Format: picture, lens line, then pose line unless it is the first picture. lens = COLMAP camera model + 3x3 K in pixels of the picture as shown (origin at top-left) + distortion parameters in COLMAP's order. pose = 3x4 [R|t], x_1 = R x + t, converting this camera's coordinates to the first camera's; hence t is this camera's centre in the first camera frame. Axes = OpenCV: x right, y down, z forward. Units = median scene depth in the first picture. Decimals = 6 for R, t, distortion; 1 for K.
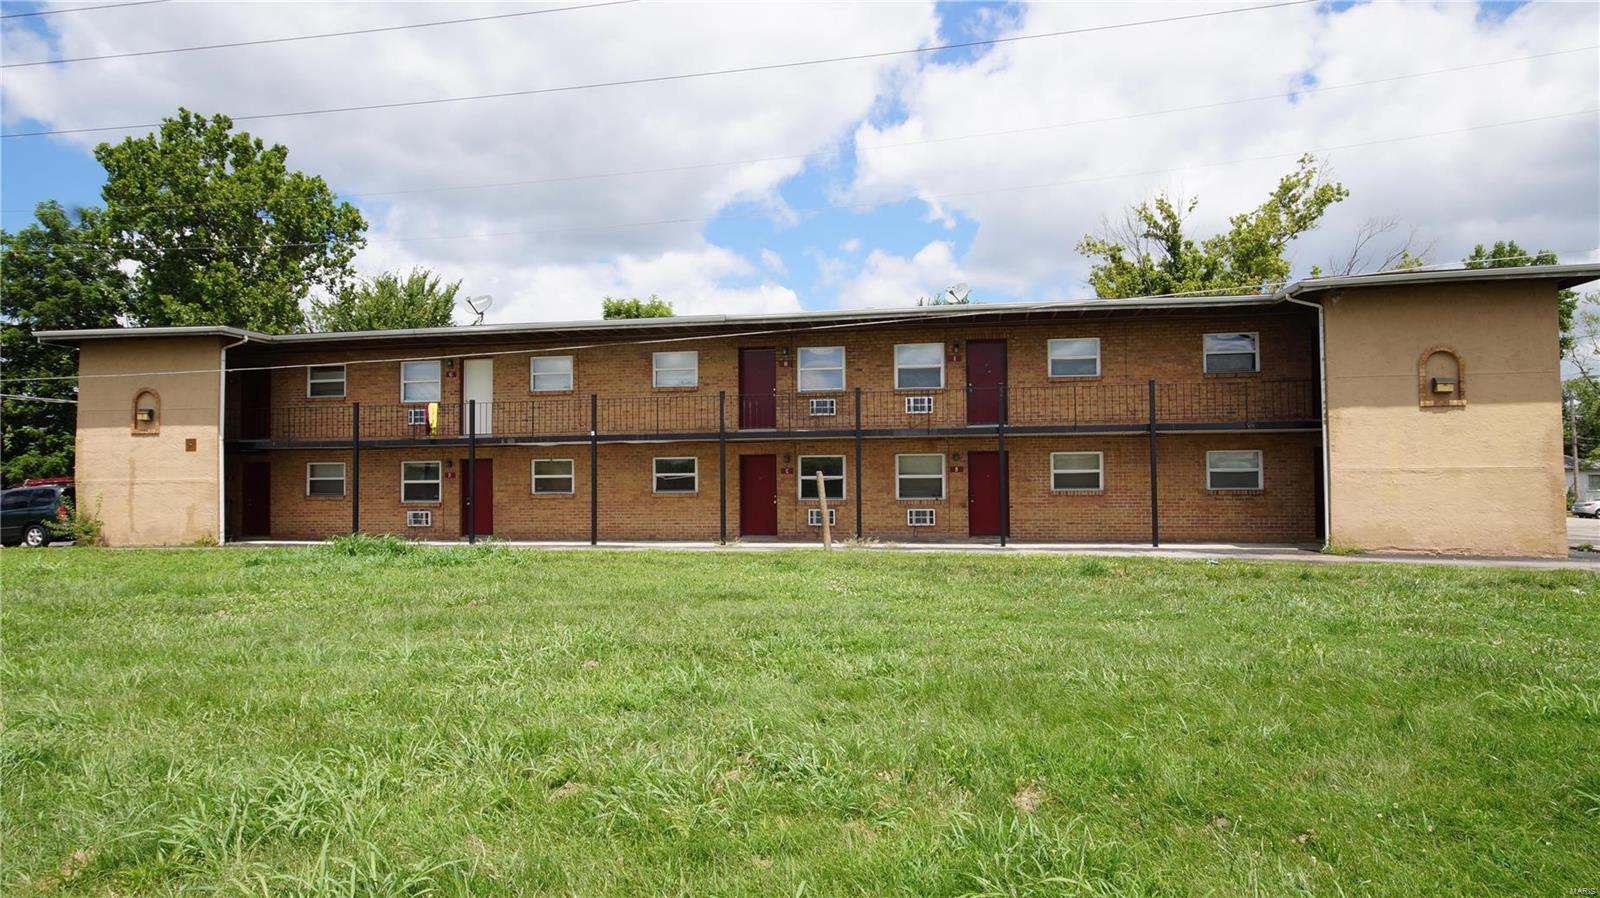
lens RADIAL K [[920.1, 0, 799.7], [0, 920.1, 443.6], [0, 0, 1]] dist [0.018618, 0.001602]
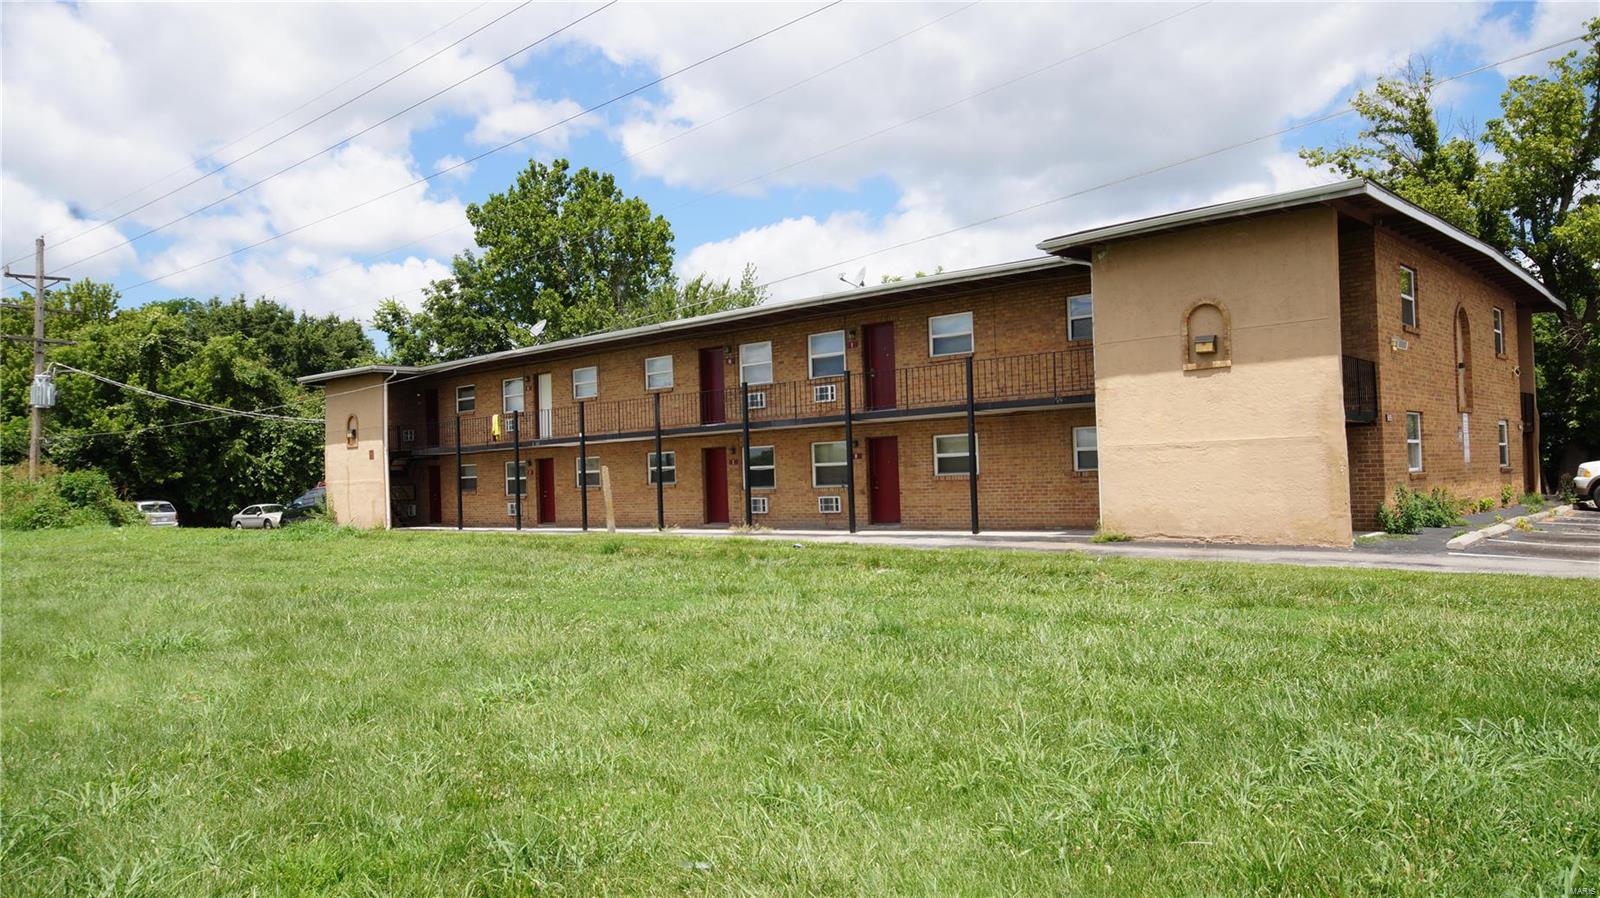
lens RADIAL K [[1069.2, 0, 800.7], [0, 1069.2, 442.9], [0, 0, 1]] dist [0.006628, 0.000094]
pose [[0.865666, -0.038275, -0.499156, 0.691788], [0.049795, 0.998712, 0.009776, -0.000662], [0.498139, -0.033318, 0.866457, -0.030001]]
